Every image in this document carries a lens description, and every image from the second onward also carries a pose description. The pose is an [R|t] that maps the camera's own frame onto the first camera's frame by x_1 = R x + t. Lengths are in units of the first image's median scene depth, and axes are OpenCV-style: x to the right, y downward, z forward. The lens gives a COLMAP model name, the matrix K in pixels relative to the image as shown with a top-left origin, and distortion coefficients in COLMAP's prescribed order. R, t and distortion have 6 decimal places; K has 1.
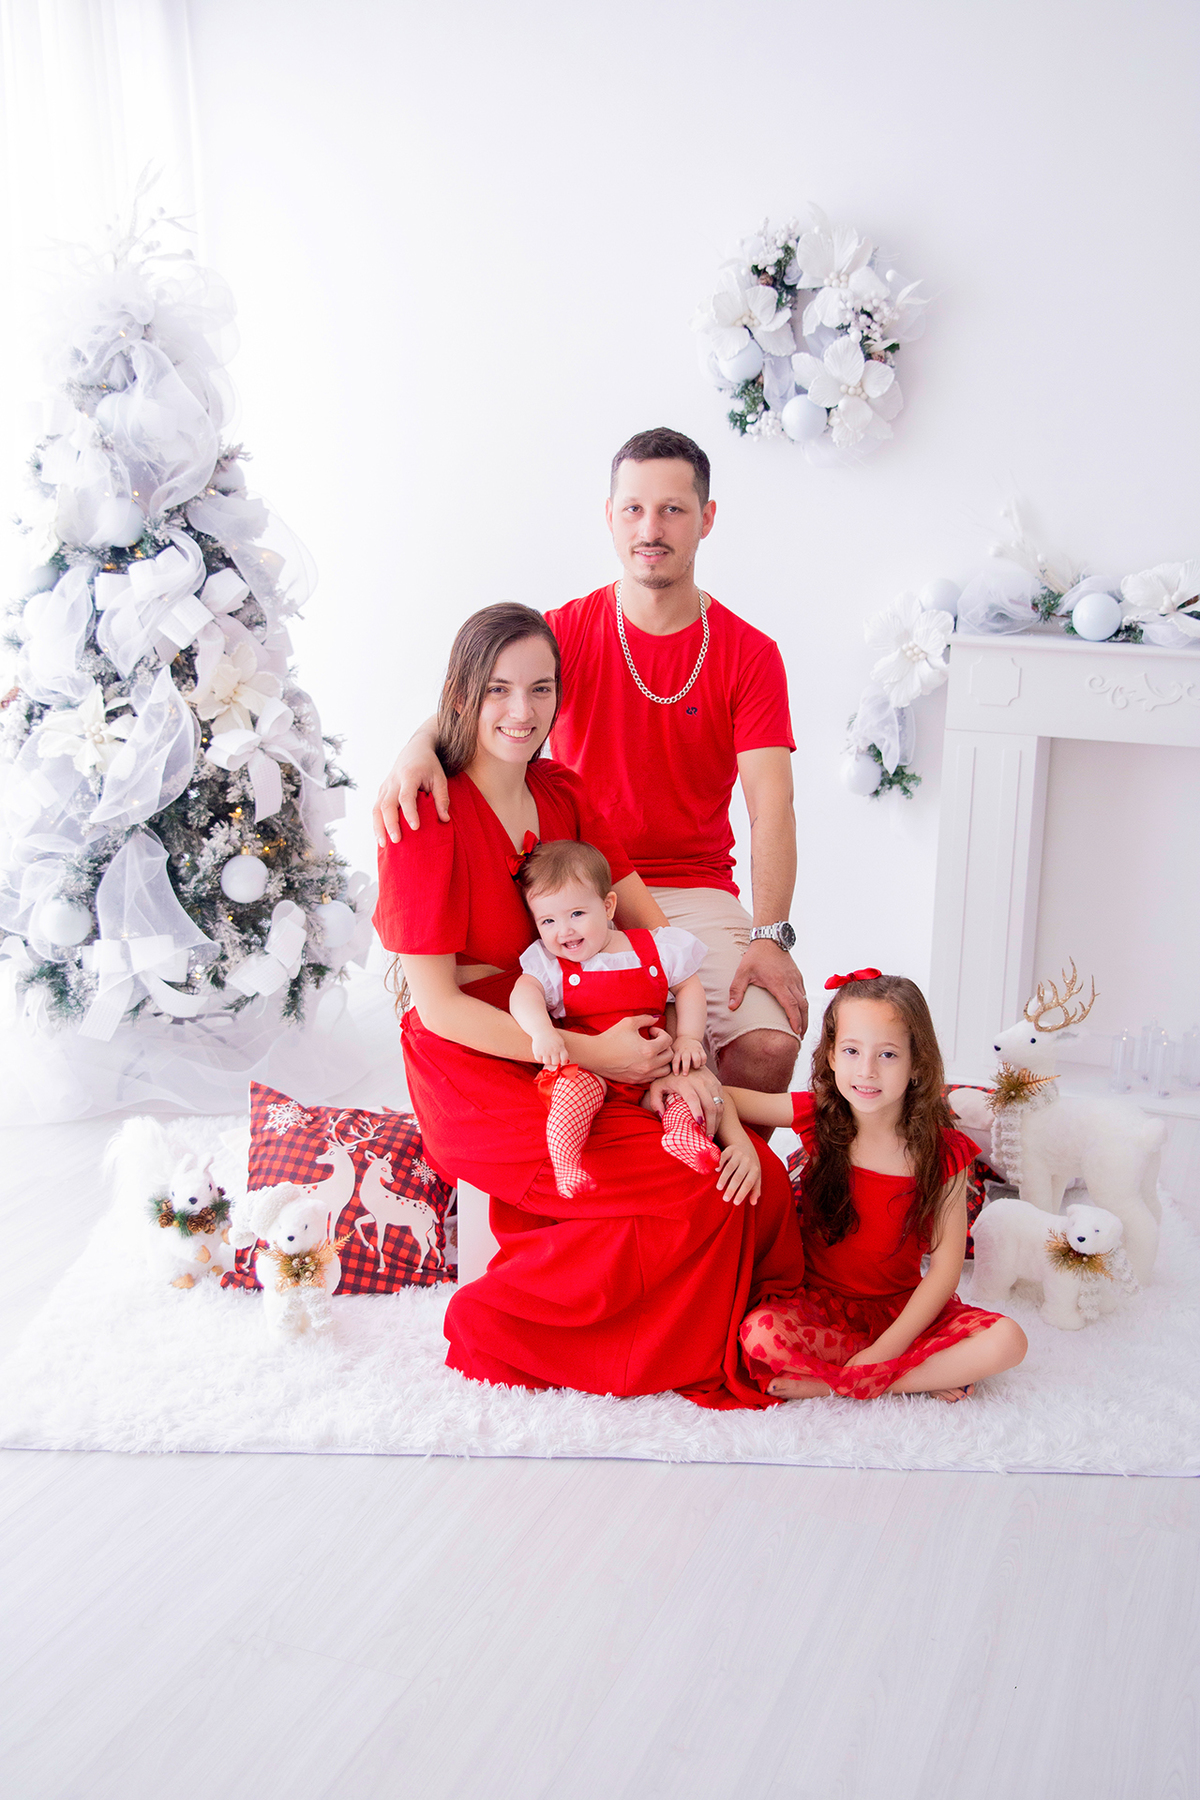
lens RADIAL K [[1823.2, 0, 600.0], [0, 1823.2, 900.0], [0, 0, 1]] dist [-0.019230, -0.010454]
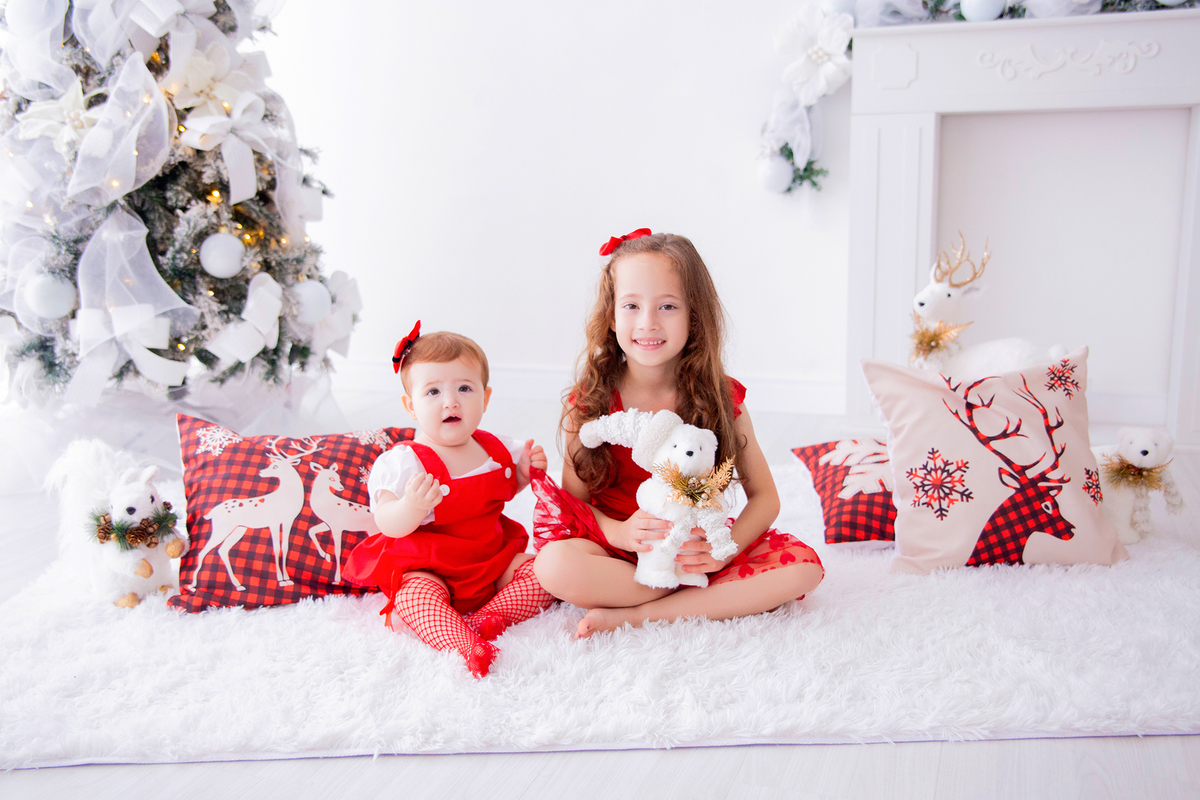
lens RADIAL K [[1158.3, 0, 600.0], [0, 1158.3, 400.0], [0, 0, 1]] dist [-0.015702, 0.008913]
pose [[0.998344, -0.042488, 0.038793, -0.002235], [0.044409, 0.997757, -0.050082, 0.118702], [-0.036578, 0.051722, 0.997991, 0.313775]]
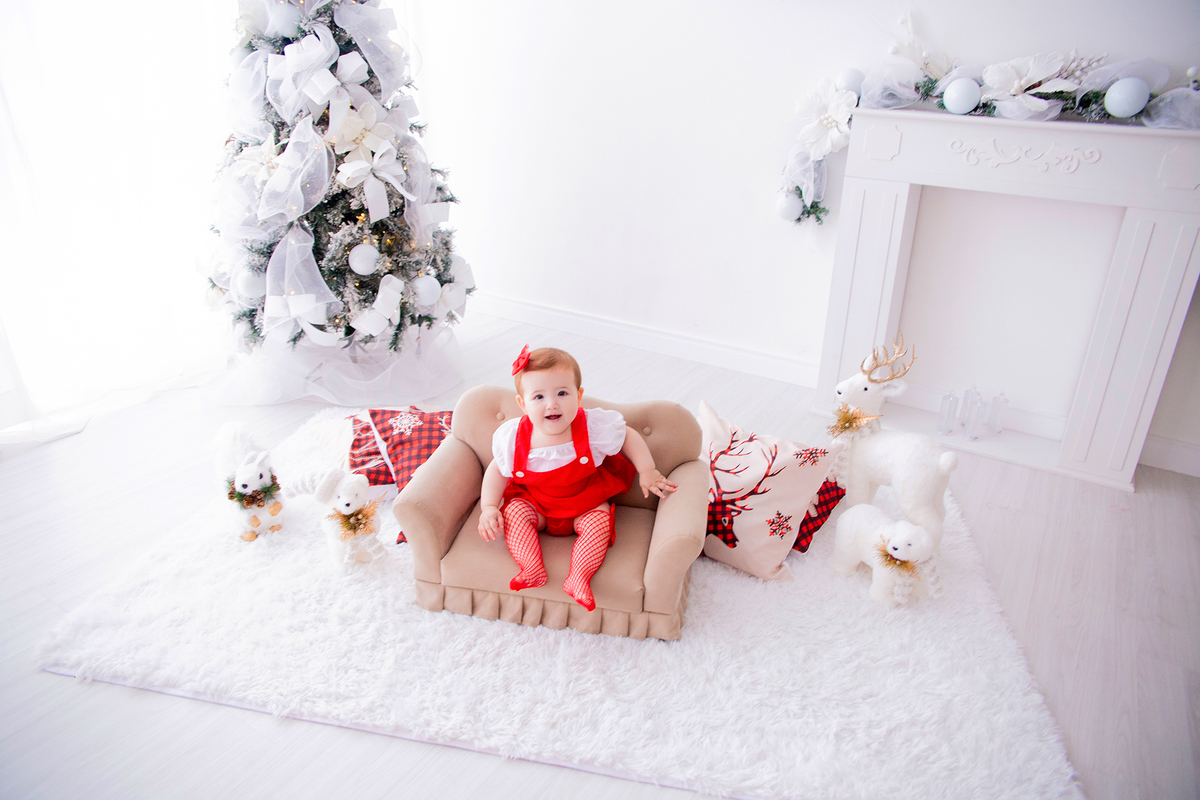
lens RADIAL K [[810.4, 0, 600.0], [0, 810.4, 400.0], [0, 0, 1]] dist [-0.127527, 0.110764]
pose [[0.985070, 0.073533, -0.155657, 0.116960], [-0.047710, 0.985378, 0.163565, -0.014537], [0.165408, -0.153696, 0.974175, 0.354730]]
